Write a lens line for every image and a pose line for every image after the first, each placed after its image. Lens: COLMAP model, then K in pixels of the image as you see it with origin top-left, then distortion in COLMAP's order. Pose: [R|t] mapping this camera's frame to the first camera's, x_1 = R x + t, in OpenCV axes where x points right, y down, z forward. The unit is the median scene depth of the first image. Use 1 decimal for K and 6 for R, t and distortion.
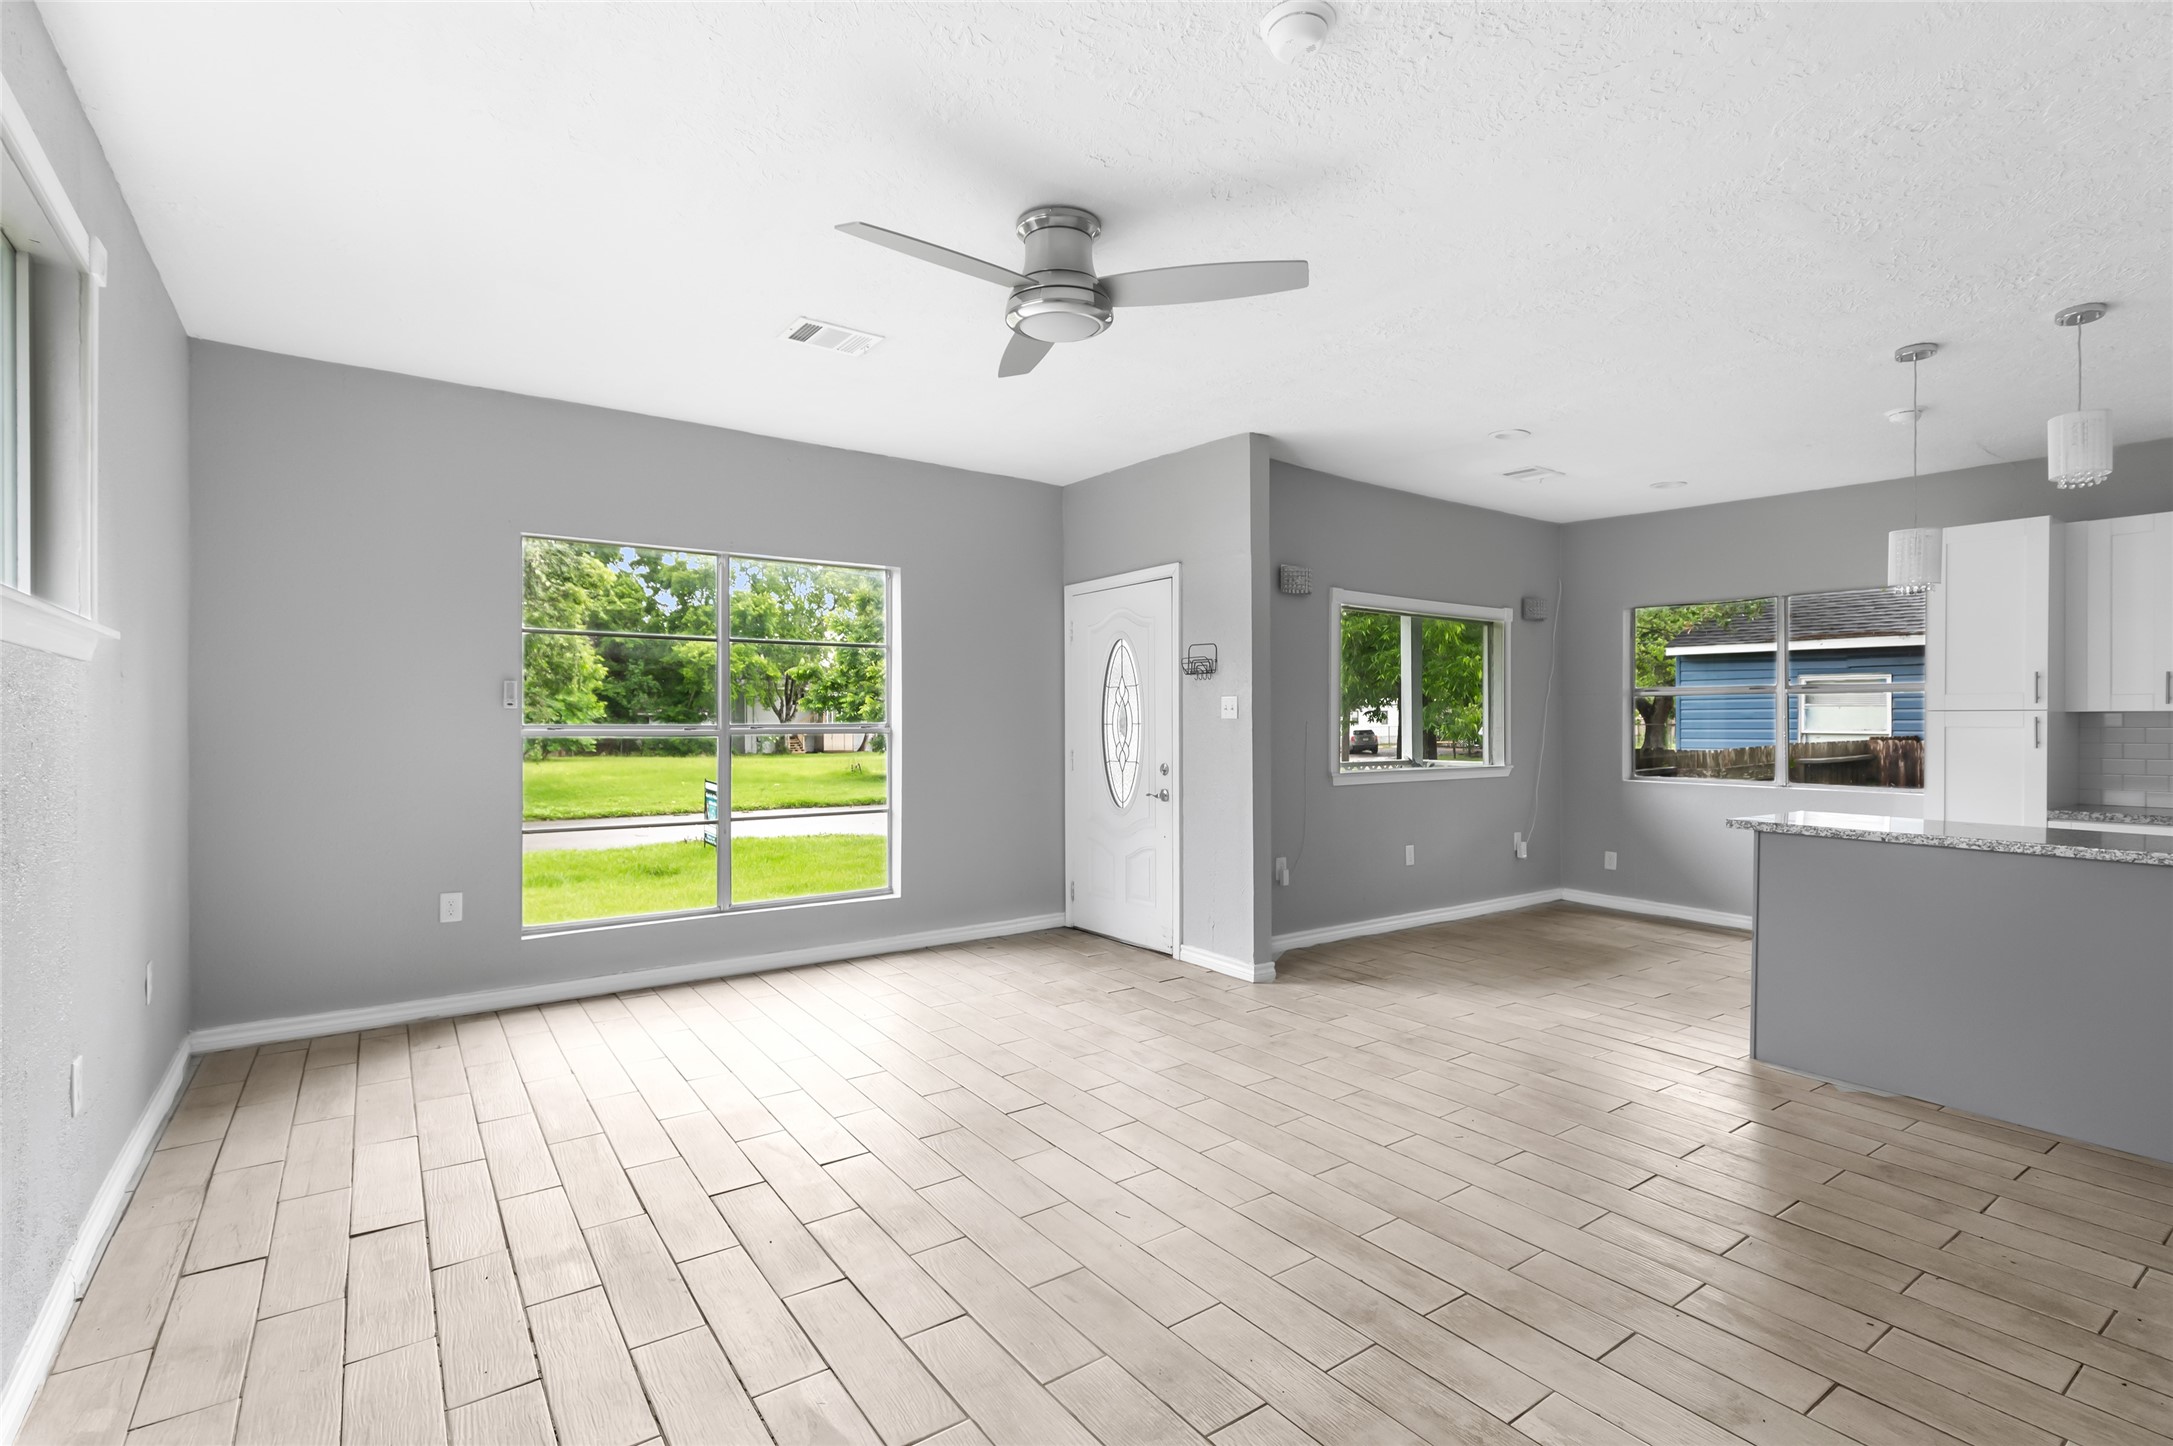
lens RADIAL K [[1028.0, 0, 1133.4], [0, 1028.0, 729.0], [0, 0, 1]] dist [0.013517, 0.002014]
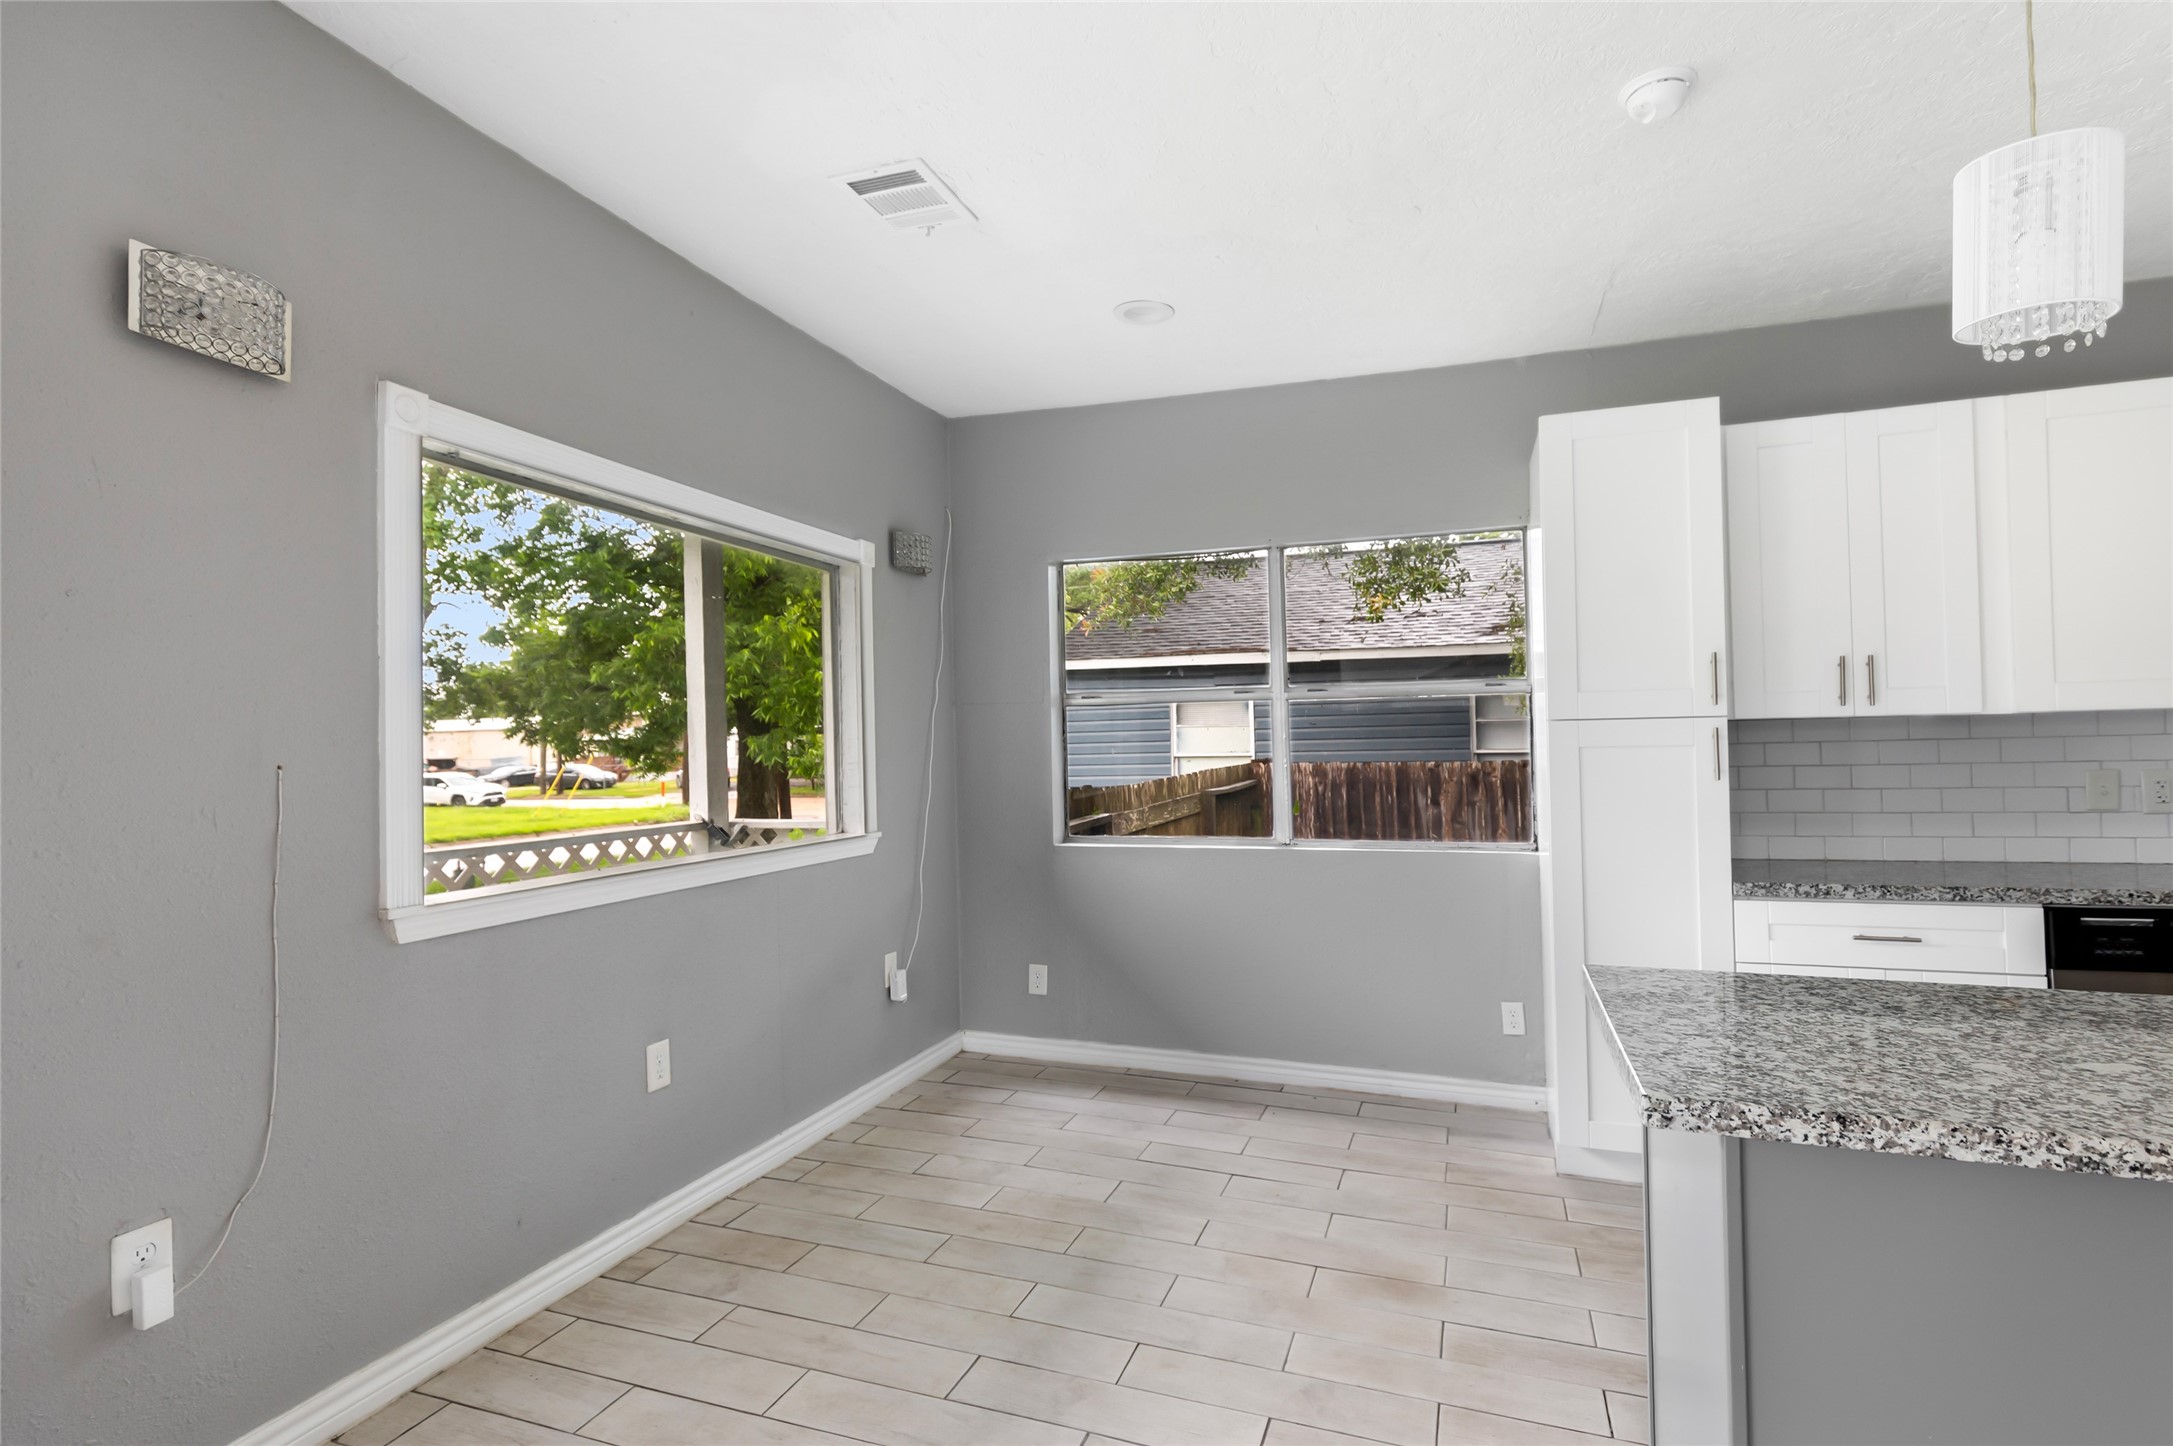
lens RADIAL K [[1028.0, 0, 1131.9], [0, 1028.0, 727.8], [0, 0, 1]] dist [0.013517, 0.002014]
pose [[0.821289, -0.006889, 0.570471, 0.229239], [0.023826, 0.999469, -0.022232, -0.005977], [-0.570015, 0.031851, 0.821017, 0.649187]]
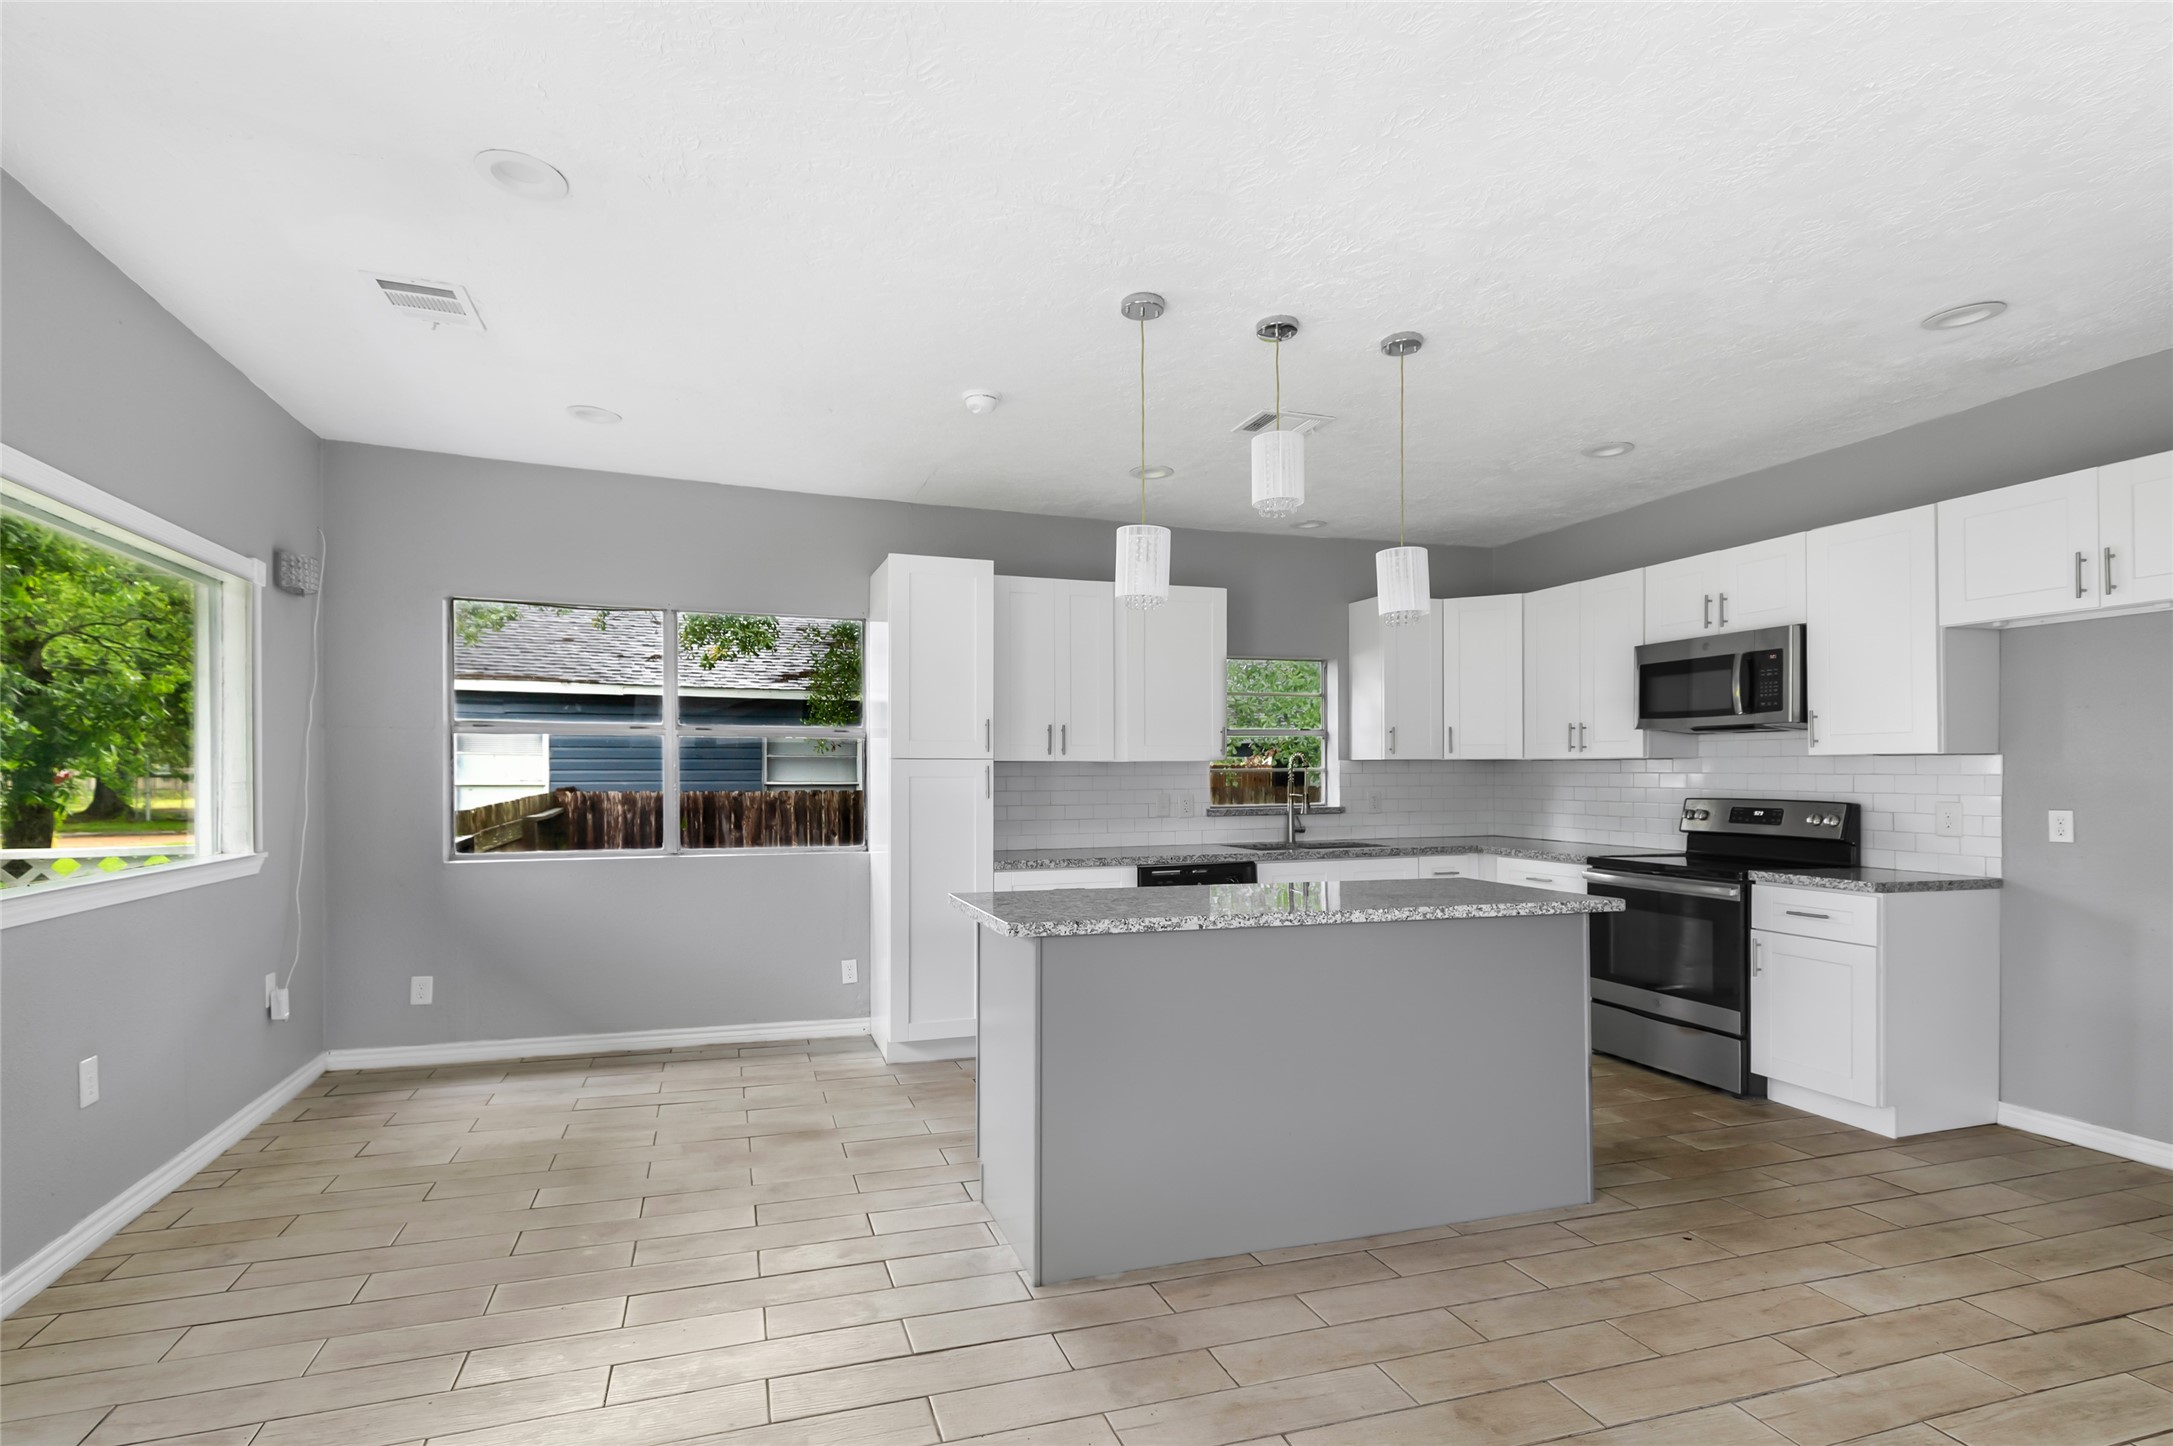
lens RADIAL K [[1028.0, 0, 1030.7], [0, 1028.0, 766.3], [0, 0, 1]] dist [0.013517, 0.002014]
pose [[0.338674, 0.004650, 0.940892, -0.013868], [0.007886, 0.999939, -0.007780, -0.003387], [-0.940871, 0.010054, 0.338617, 0.591784]]
